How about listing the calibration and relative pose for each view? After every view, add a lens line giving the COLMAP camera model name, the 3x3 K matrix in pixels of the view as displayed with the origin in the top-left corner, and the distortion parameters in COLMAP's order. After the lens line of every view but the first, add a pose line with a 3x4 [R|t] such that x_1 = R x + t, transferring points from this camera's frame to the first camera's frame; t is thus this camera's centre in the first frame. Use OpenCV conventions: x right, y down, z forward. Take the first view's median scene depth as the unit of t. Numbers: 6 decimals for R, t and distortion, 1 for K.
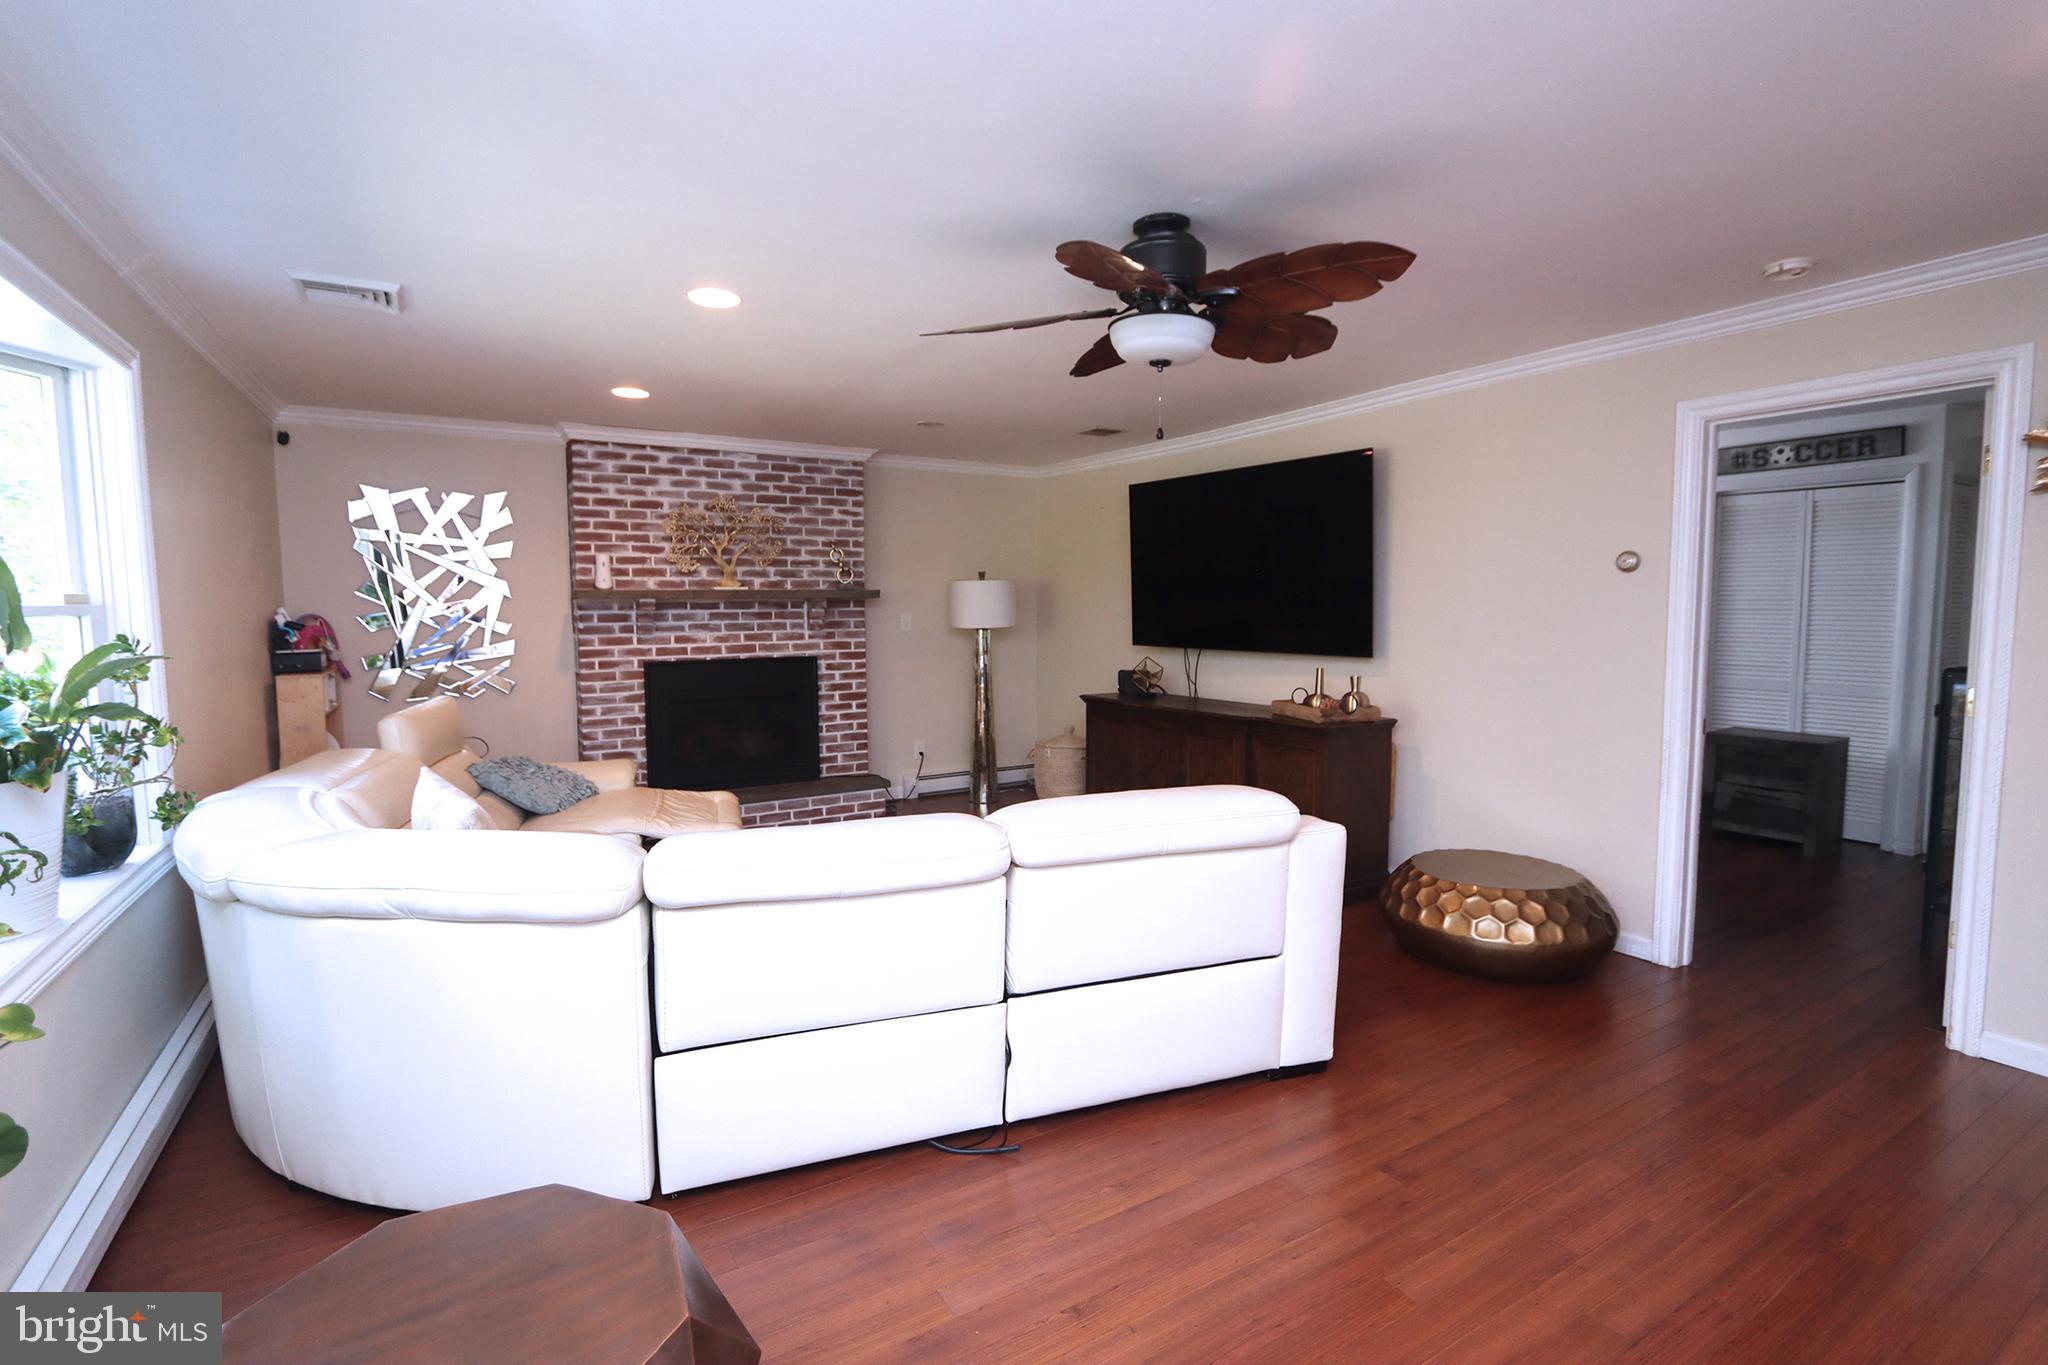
lens RADIAL K [[948.7, 0, 1006.3], [0, 948.7, 686.1], [0, 0, 1]] dist [-0.020963, -0.000690]
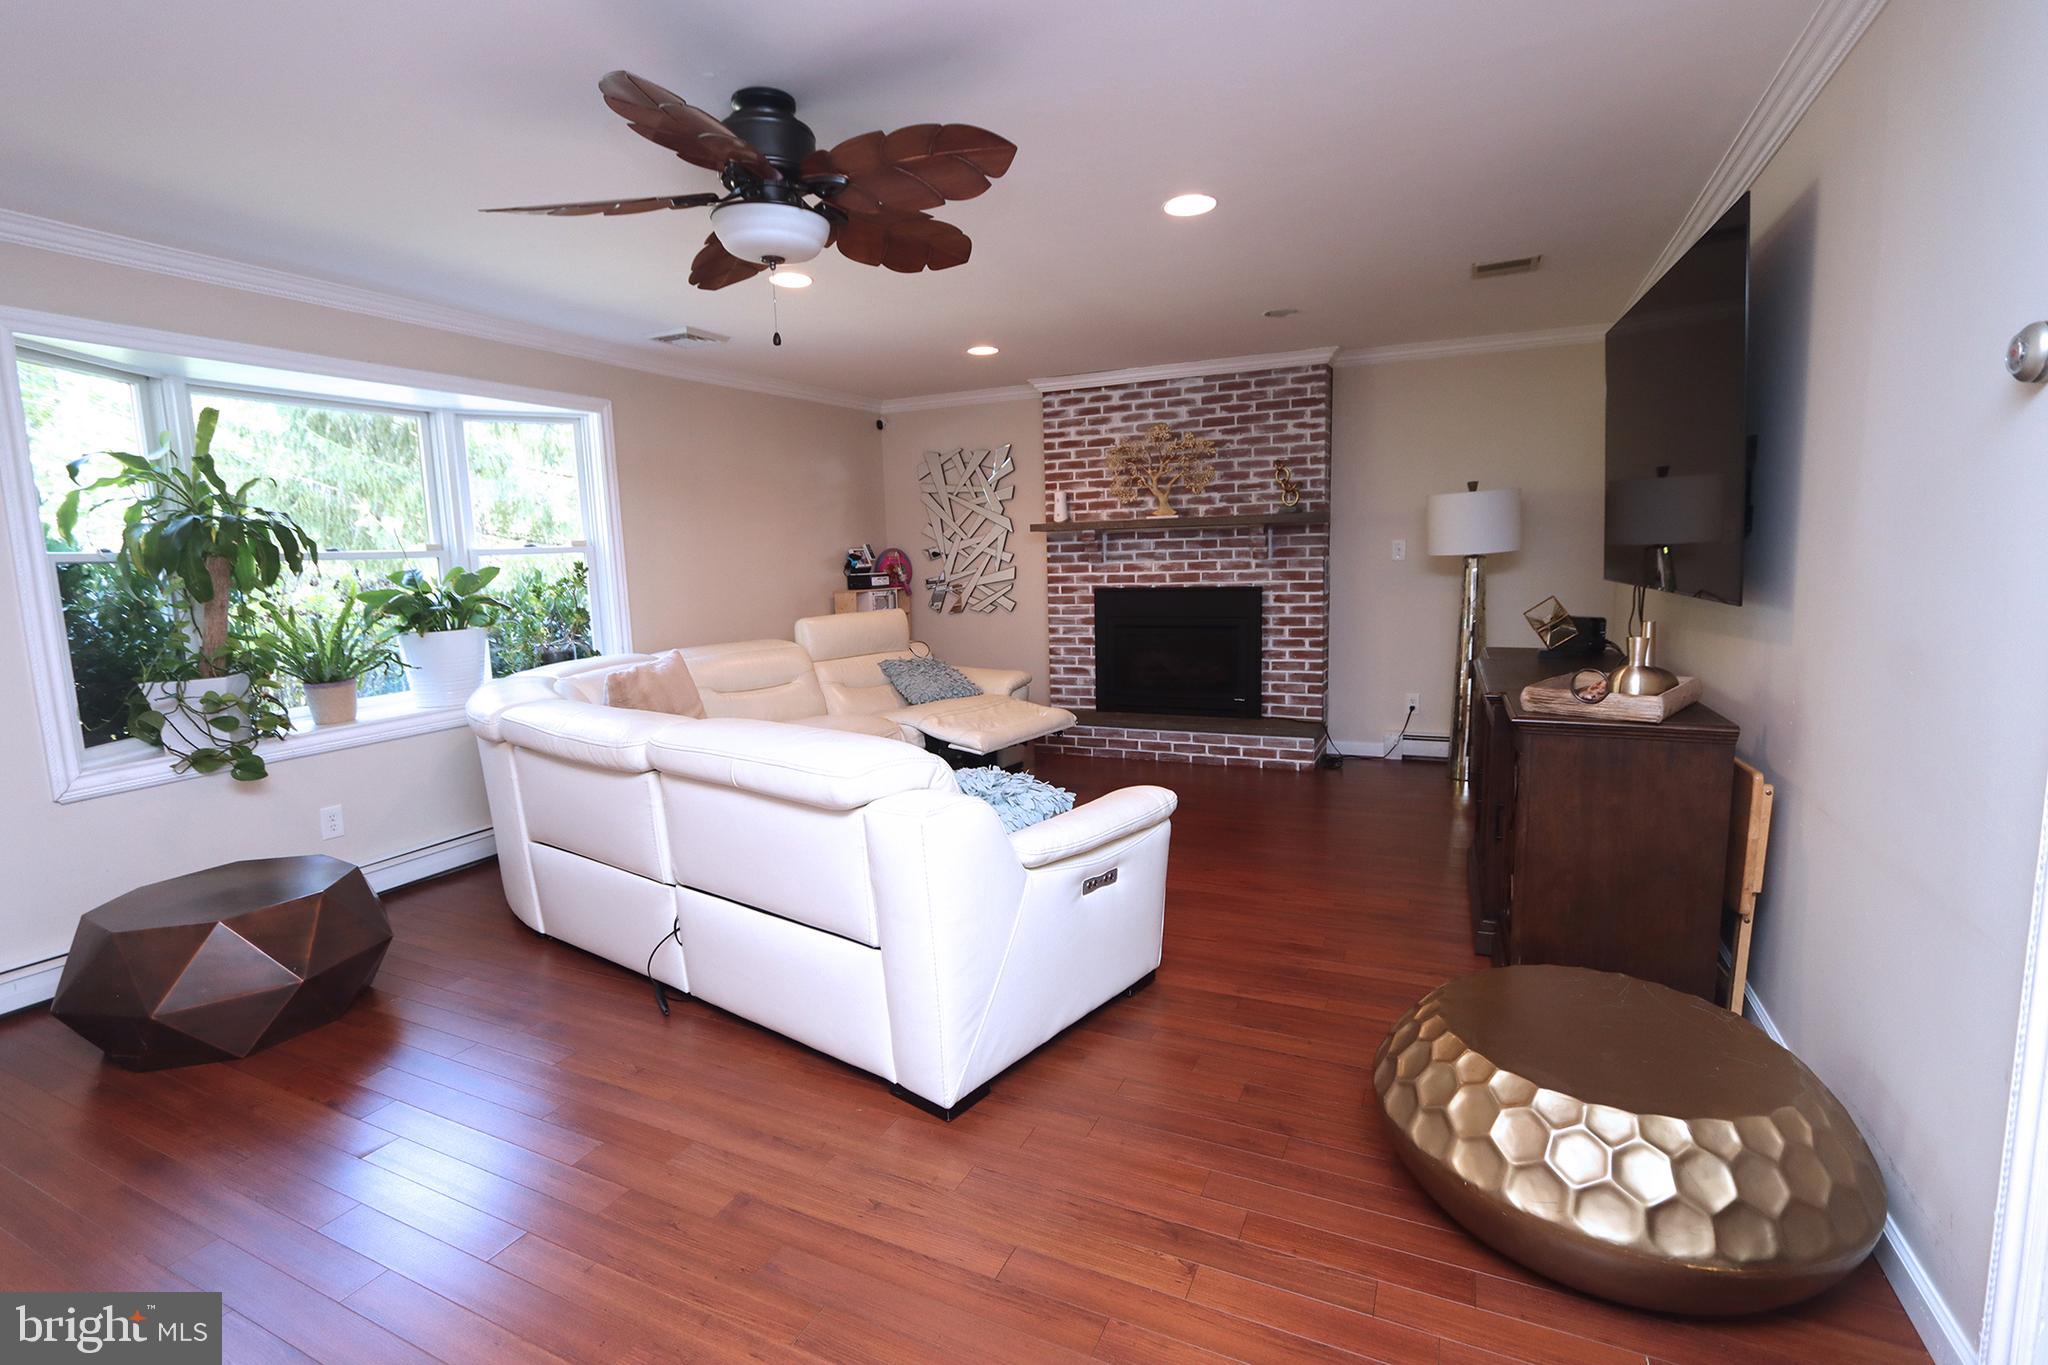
lens RADIAL K [[948.7, 0, 1007.3], [0, 948.7, 683.4], [0, 0, 1]] dist [-0.020963, -0.000690]
pose [[0.548879, 0.104902, -0.829293, 0.459113], [-0.045874, 0.994379, 0.095422, -0.014956], [0.834642, -0.014332, 0.550606, 0.288153]]
